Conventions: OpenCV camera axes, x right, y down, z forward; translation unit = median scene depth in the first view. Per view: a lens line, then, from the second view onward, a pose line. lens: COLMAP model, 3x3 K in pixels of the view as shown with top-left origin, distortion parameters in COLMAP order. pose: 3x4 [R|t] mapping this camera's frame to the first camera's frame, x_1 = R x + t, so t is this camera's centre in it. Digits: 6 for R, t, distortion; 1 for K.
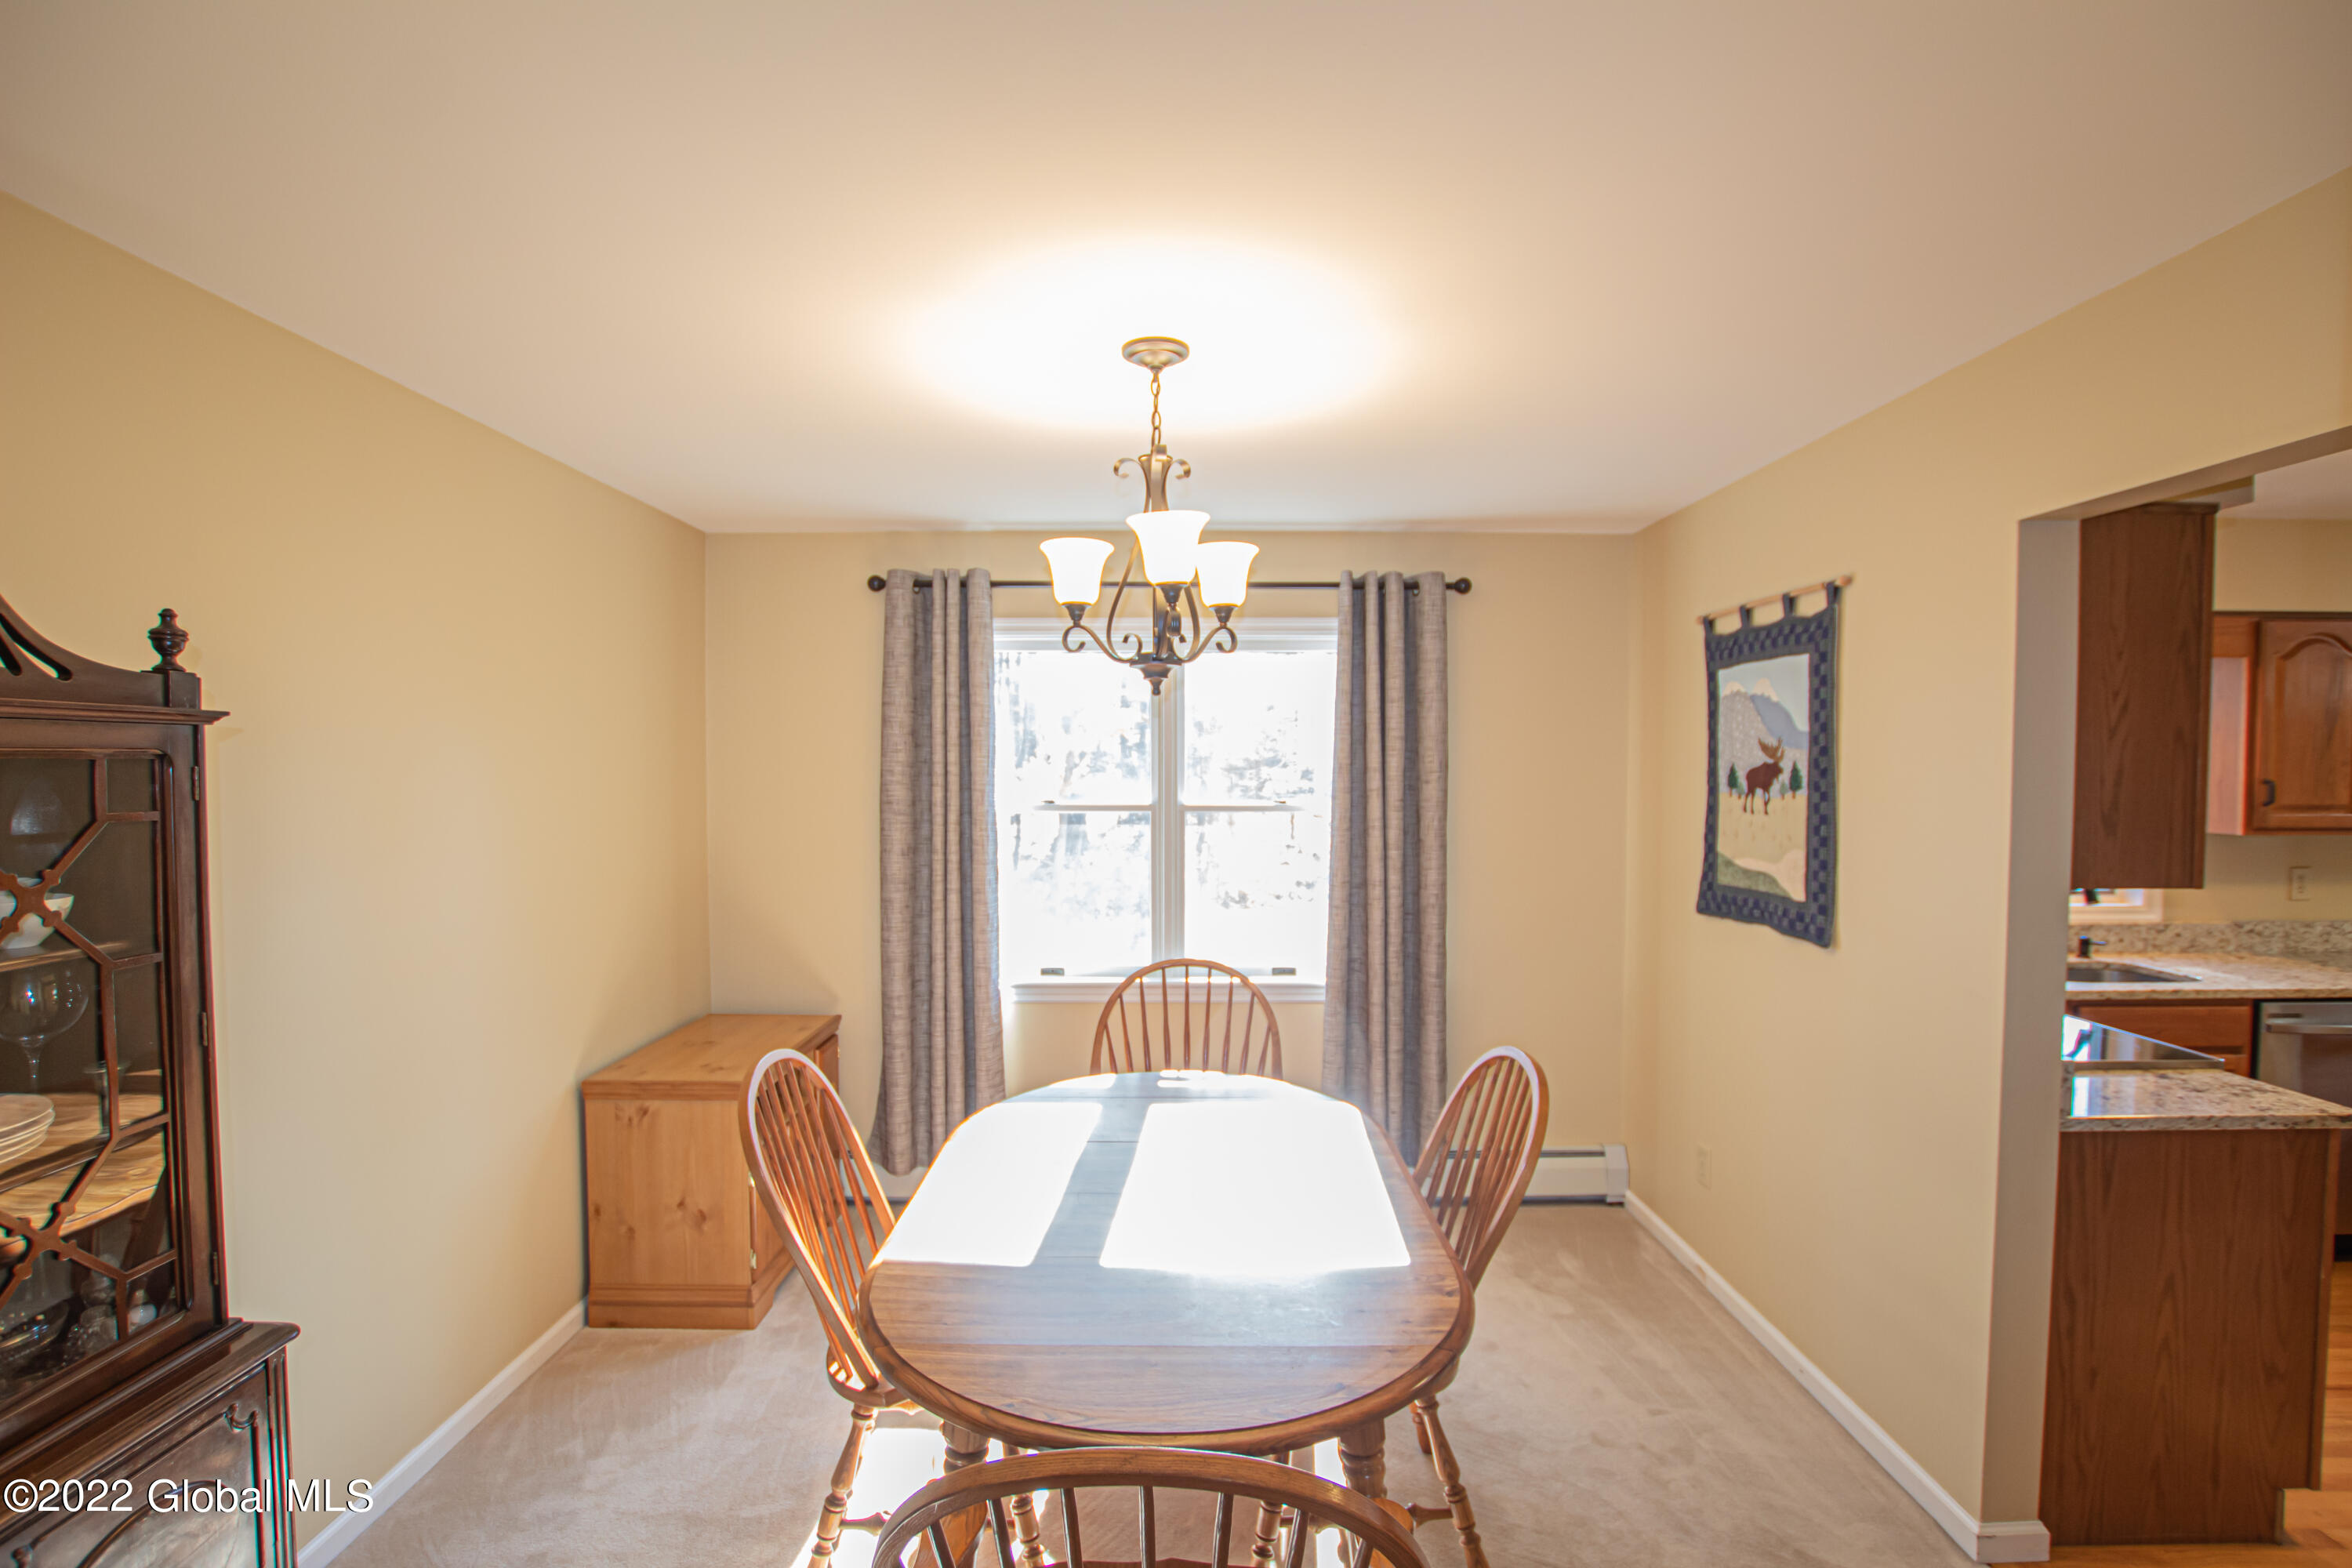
lens RADIAL K [[1090.4, 0, 1176.0], [0, 1090.4, 792.0], [0, 0, 1]] dist [-0.027432, 0.001383]
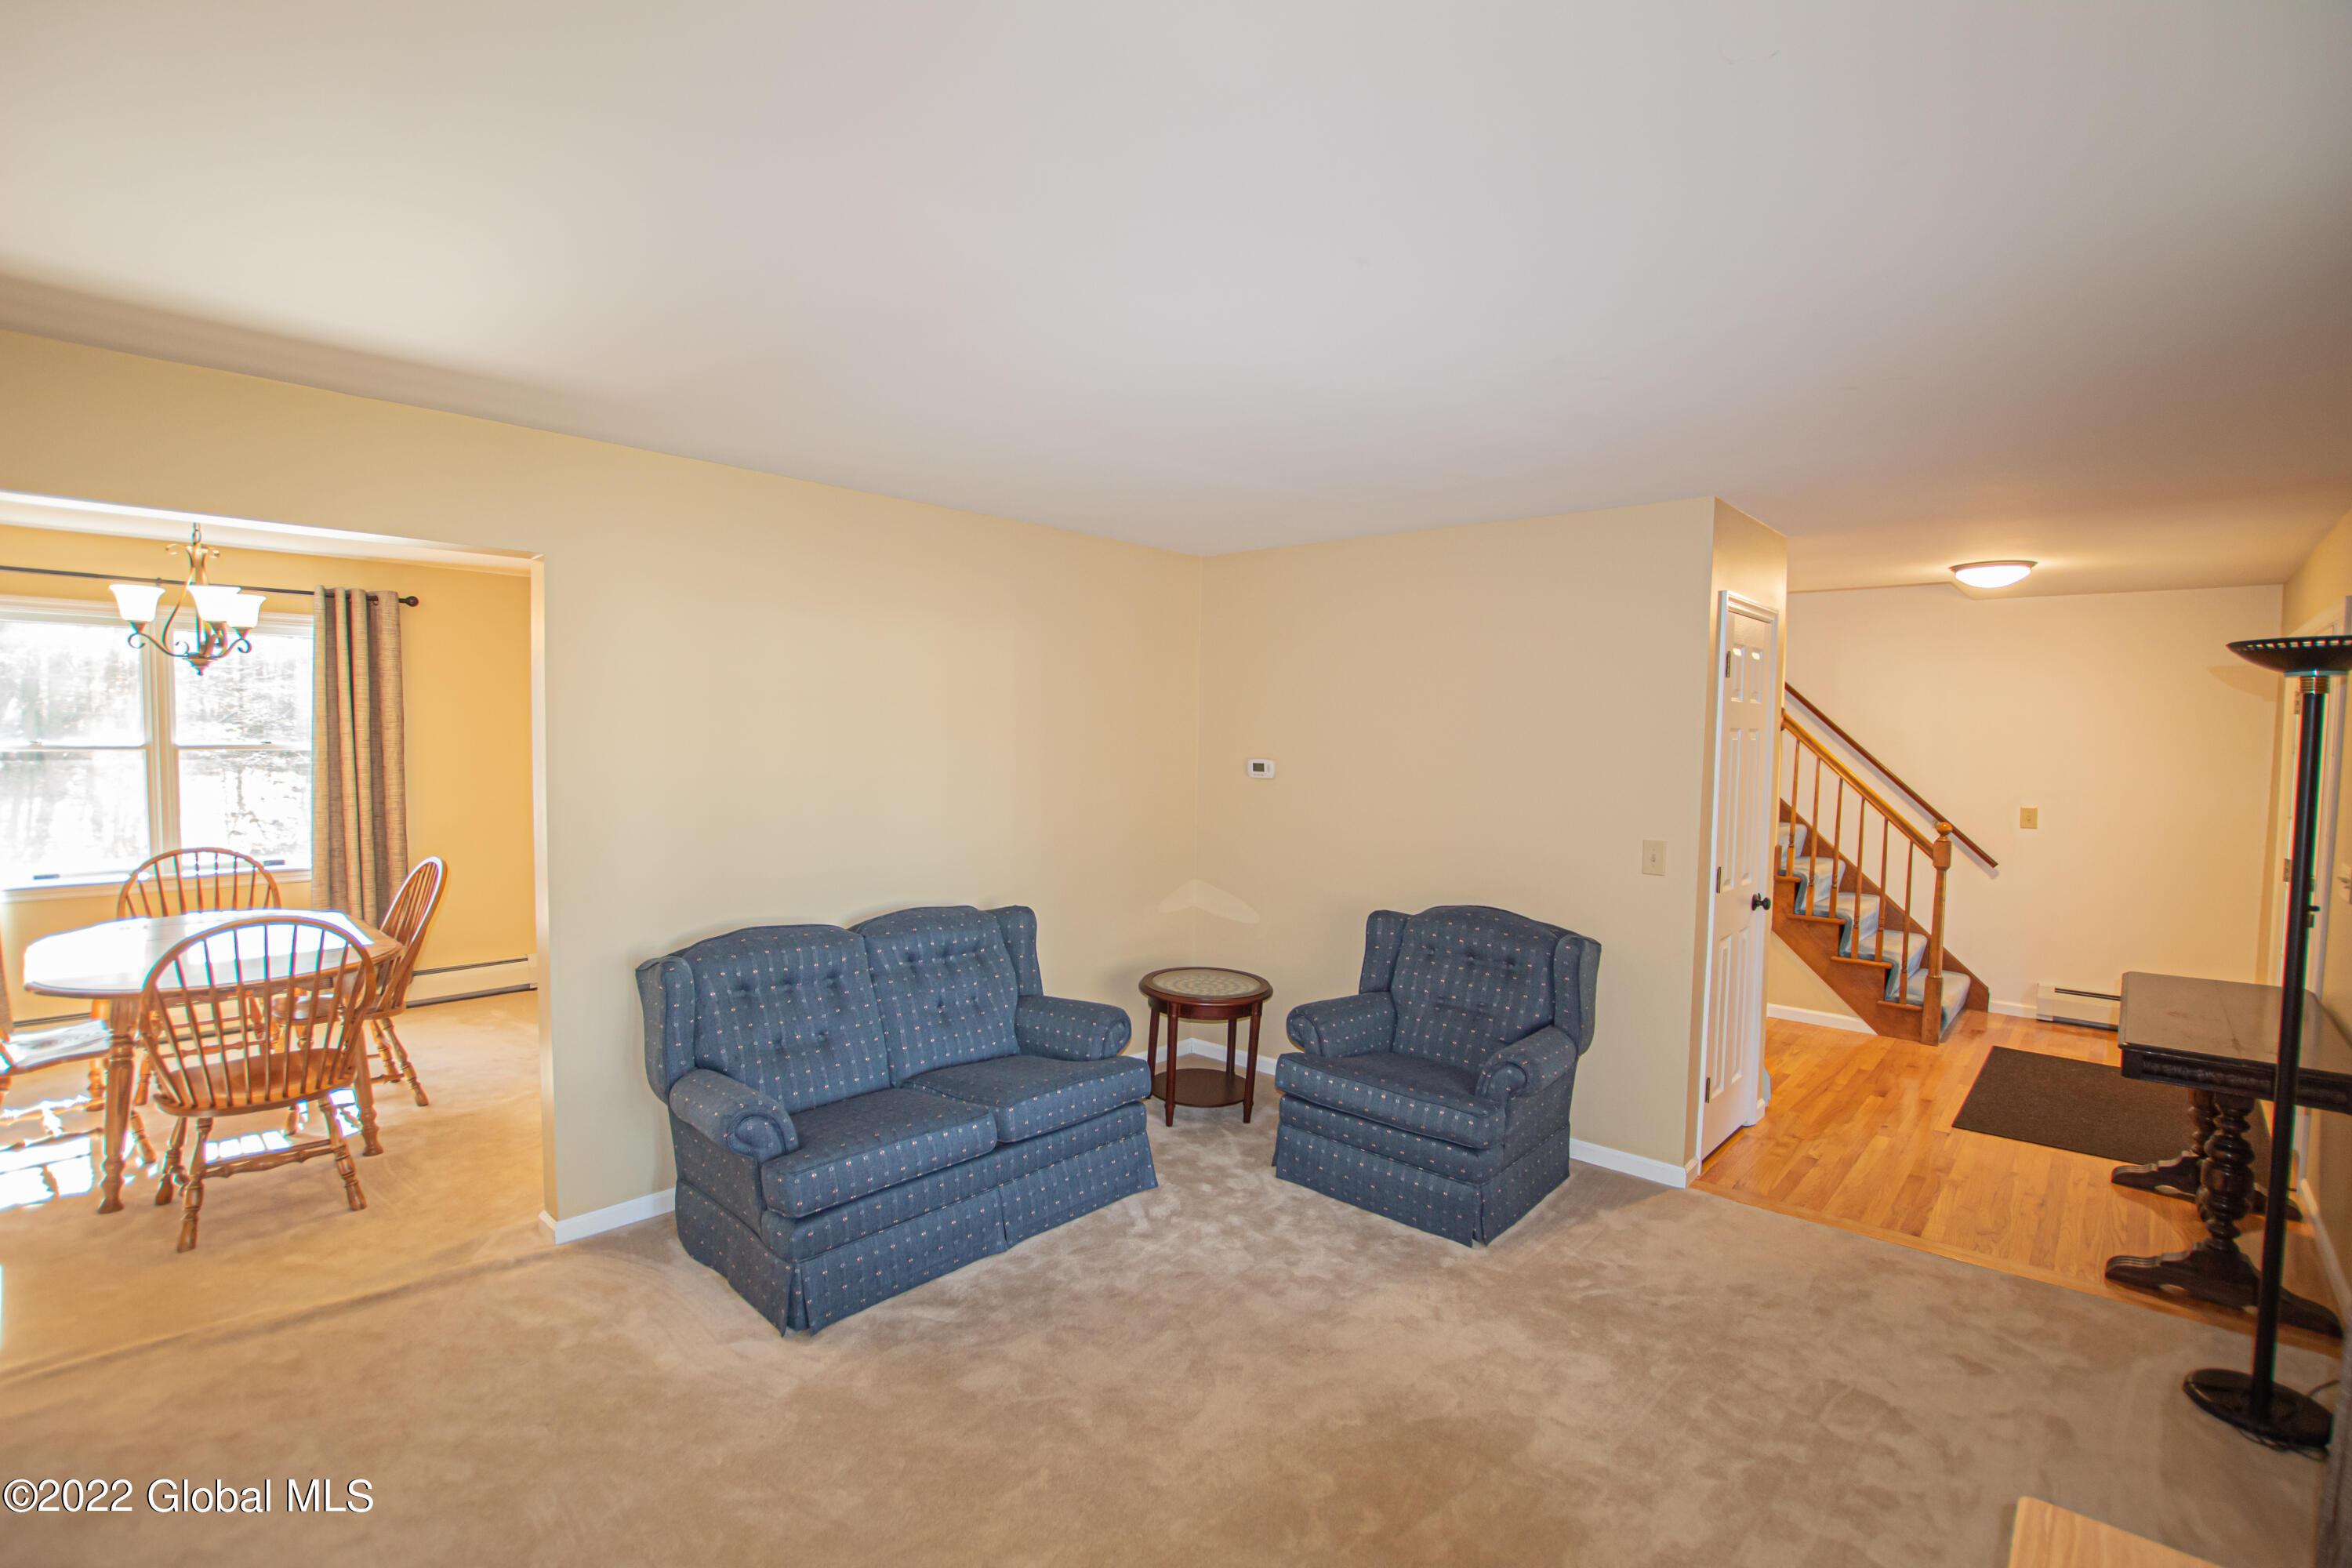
lens RADIAL K [[1090.4, 0, 1176.0], [0, 1090.4, 792.0], [0, 0, 1]] dist [-0.027432, 0.001383]
pose [[0.673846, -0.033416, 0.738115, -0.141238], [0.007479, 0.999234, 0.038410, 0.030325], [-0.738834, -0.020362, 0.673580, -0.839401]]
